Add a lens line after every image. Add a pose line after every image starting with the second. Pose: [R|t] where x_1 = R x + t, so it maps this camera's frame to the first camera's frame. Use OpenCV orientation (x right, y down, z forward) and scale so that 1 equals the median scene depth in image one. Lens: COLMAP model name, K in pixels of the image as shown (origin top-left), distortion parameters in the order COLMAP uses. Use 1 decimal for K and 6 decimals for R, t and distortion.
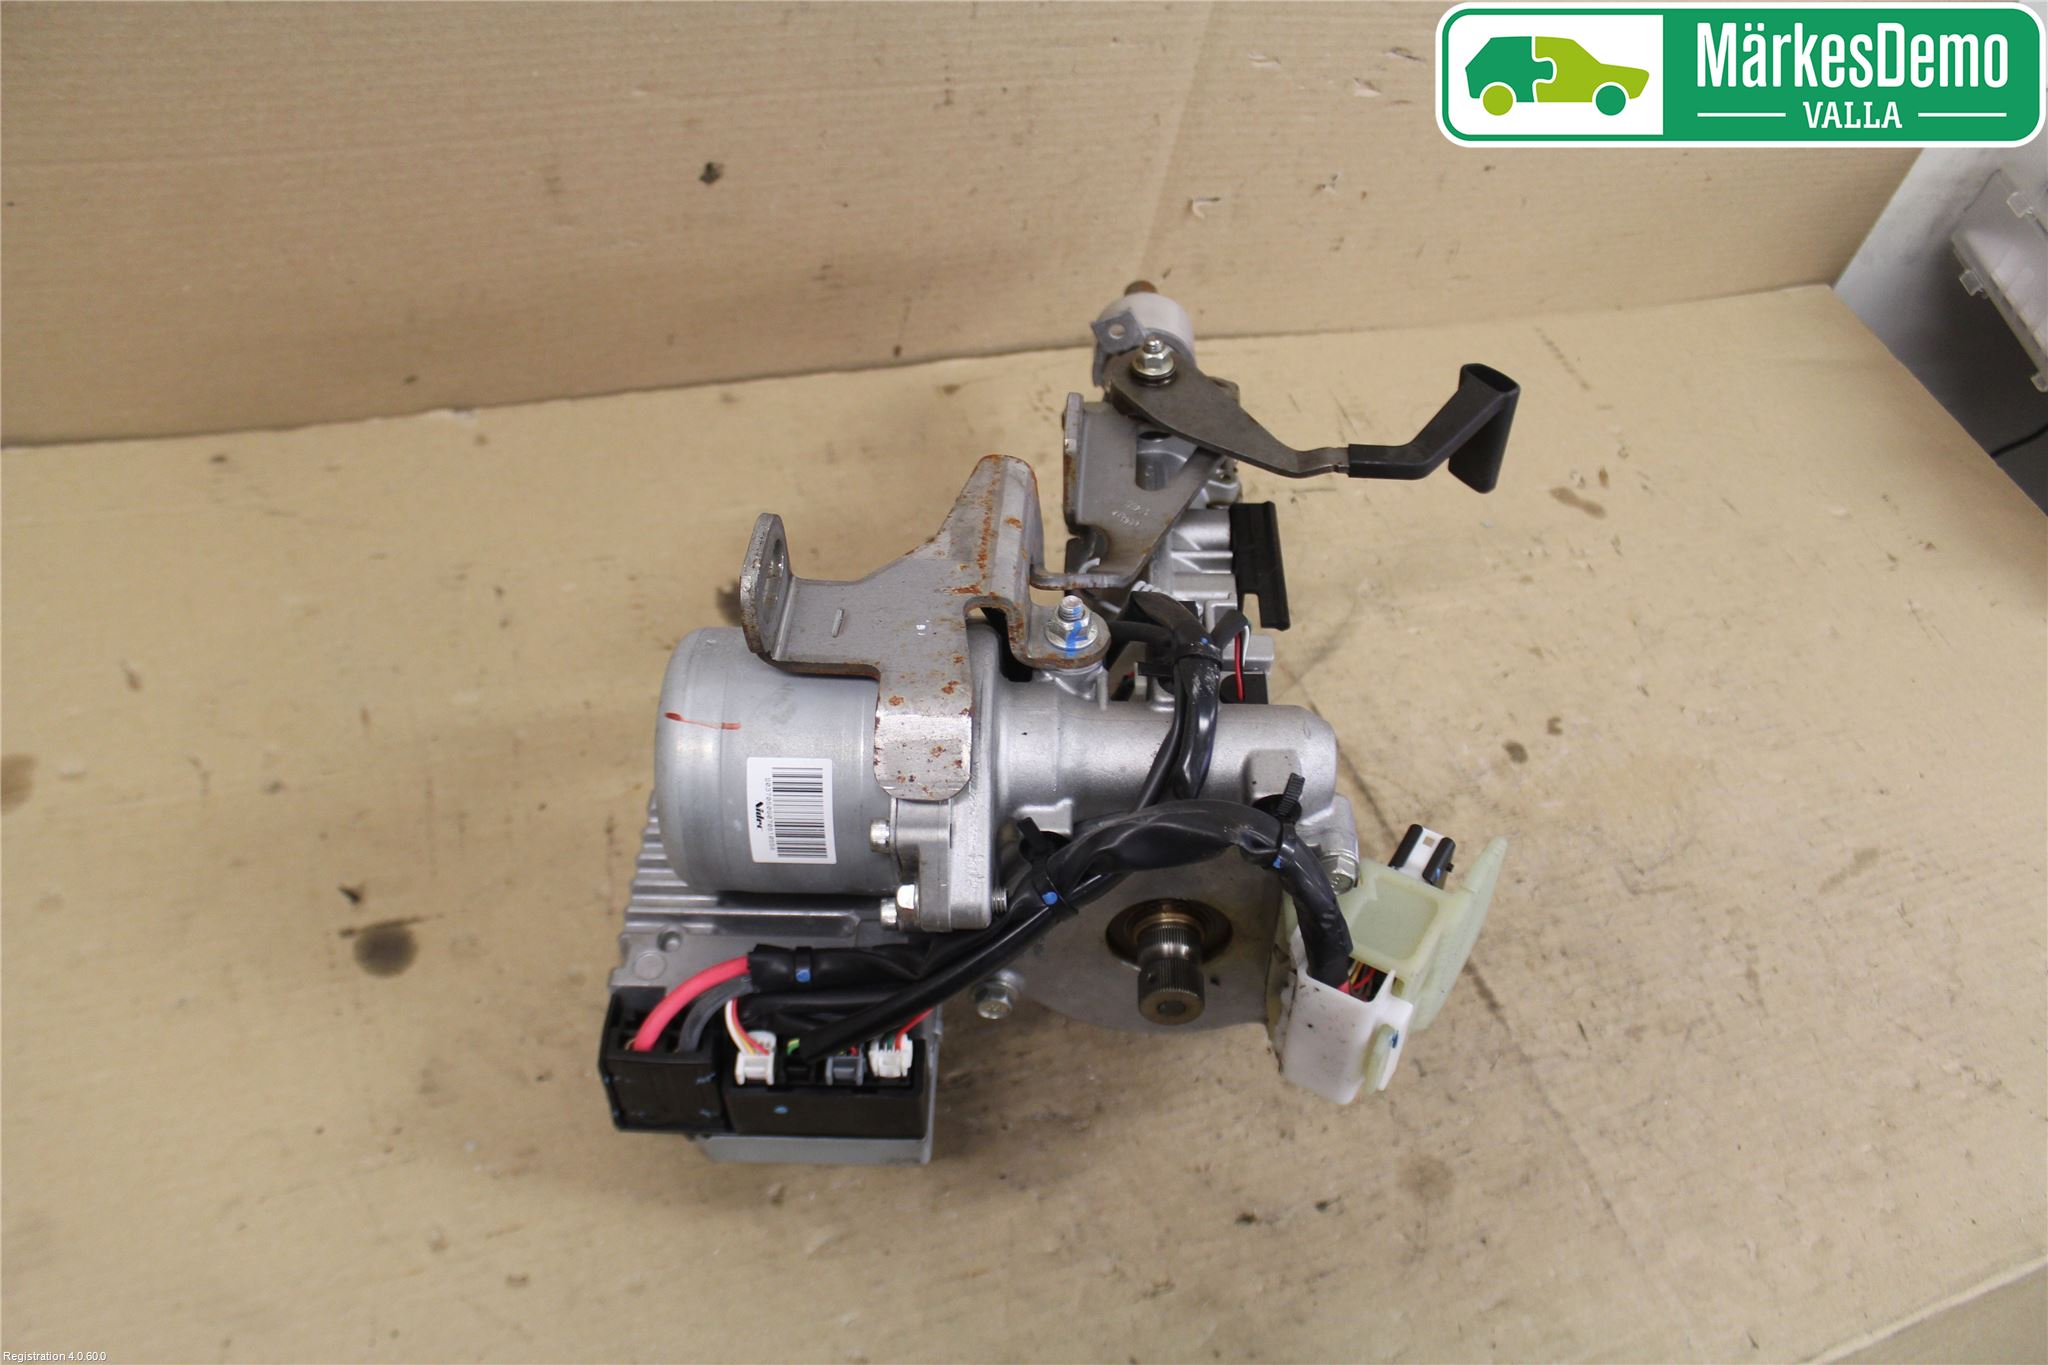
lens RADIAL K [[1704.0, 0, 1041.6], [0, 1704.0, 670.4], [0, 0, 1]] dist [-0.139731, 0.125016]
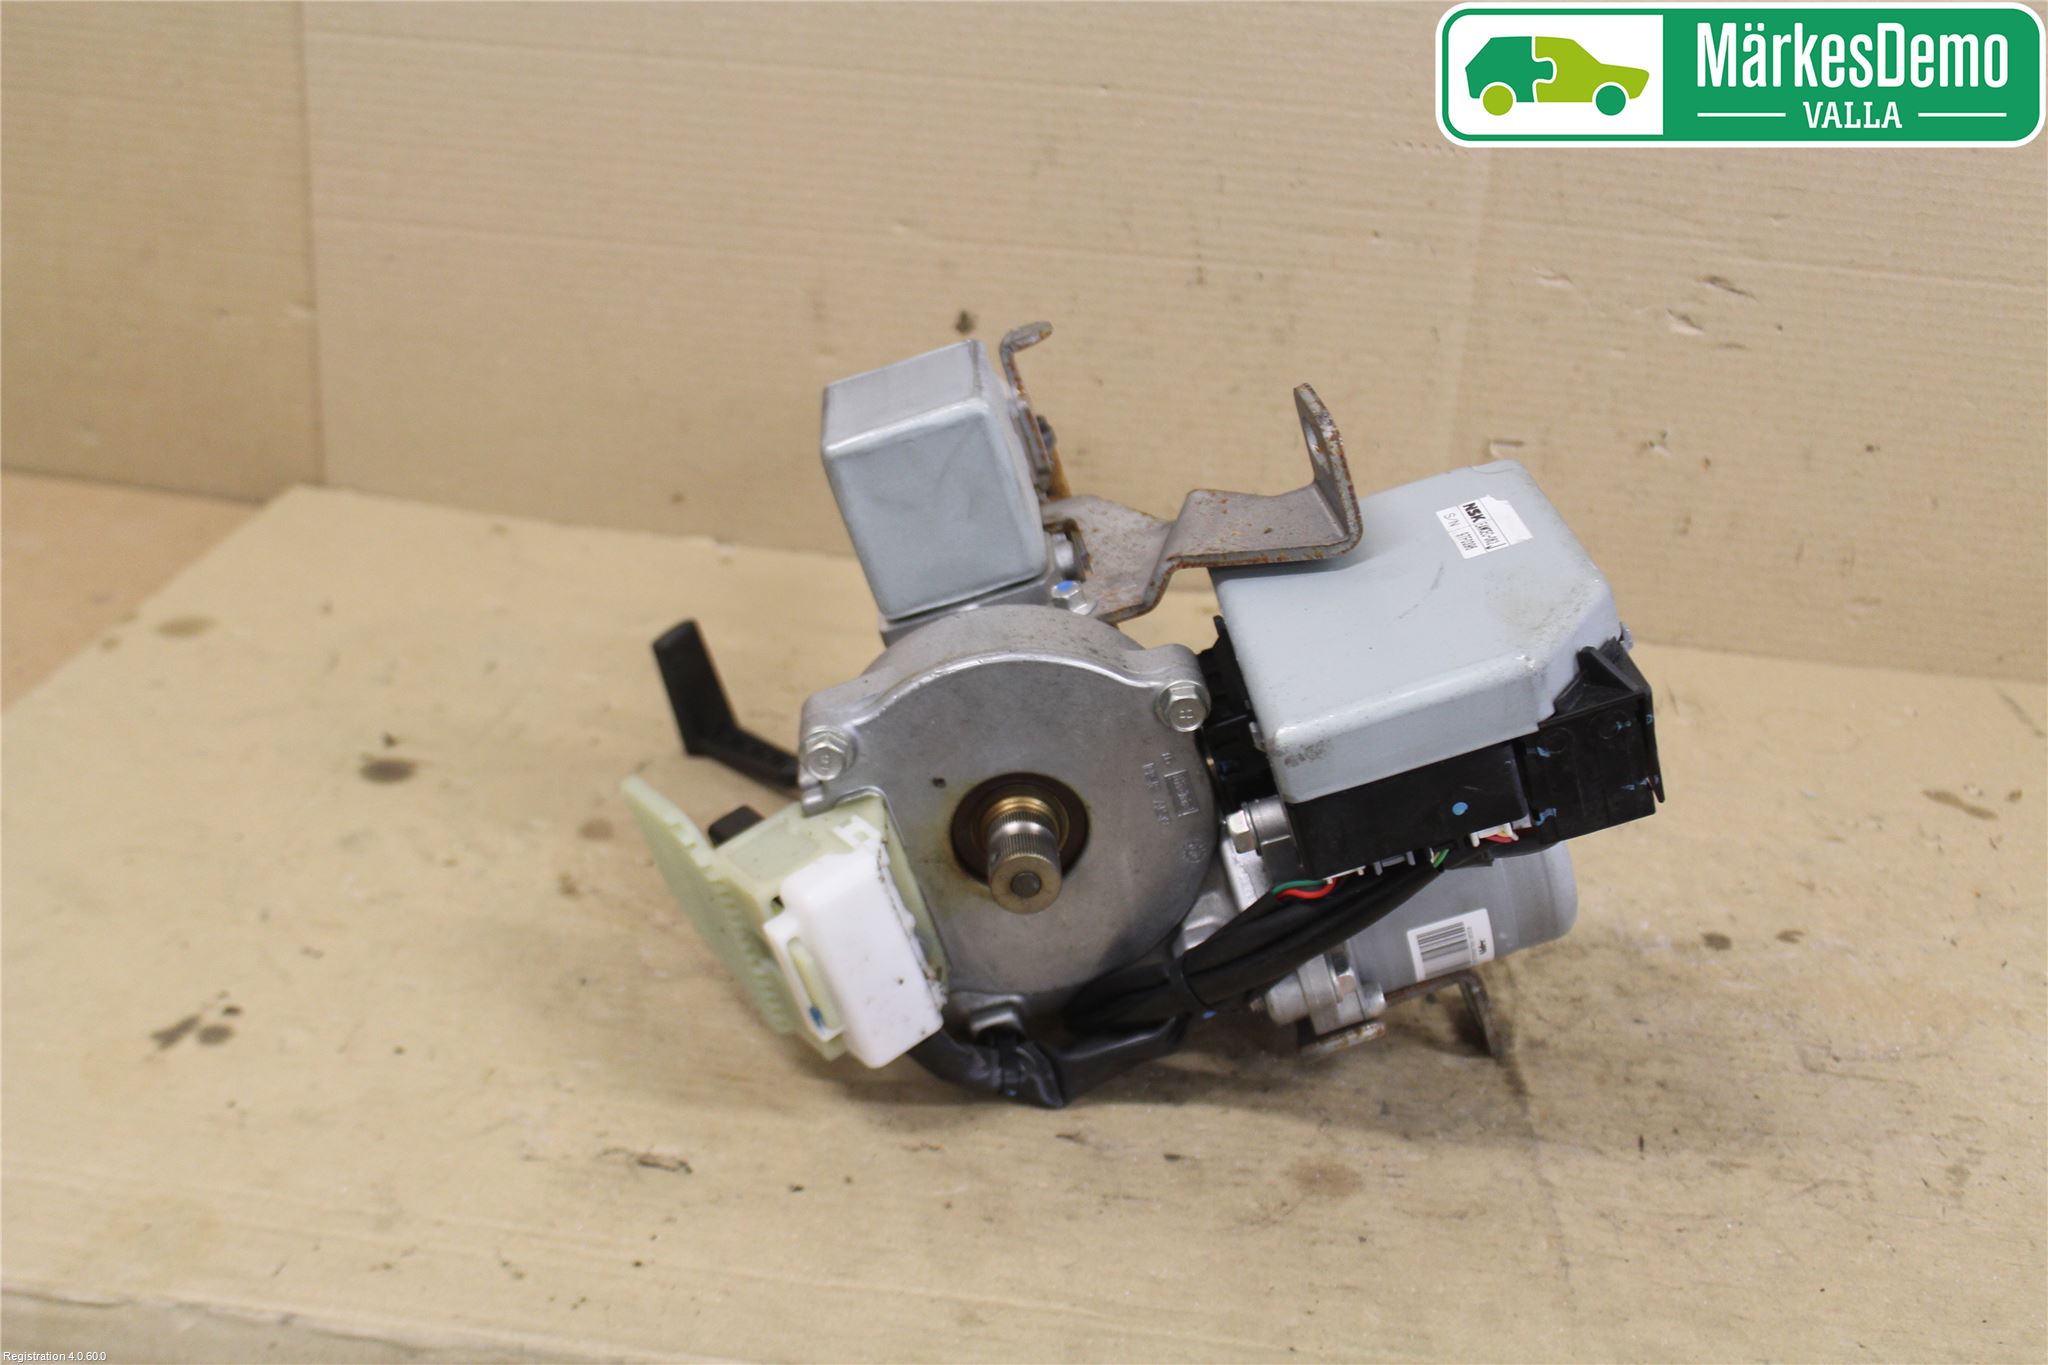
lens RADIAL K [[2144.7, 0, 1012.6], [0, 2144.7, 691.2], [0, 0, 1]] dist [-0.105955, 0.123009]
pose [[0.895960, 0.050551, -0.441249, 0.433328], [-0.259146, 0.866350, -0.426945, 0.469960], [0.360694, 0.496873, 0.789314, 0.051150]]
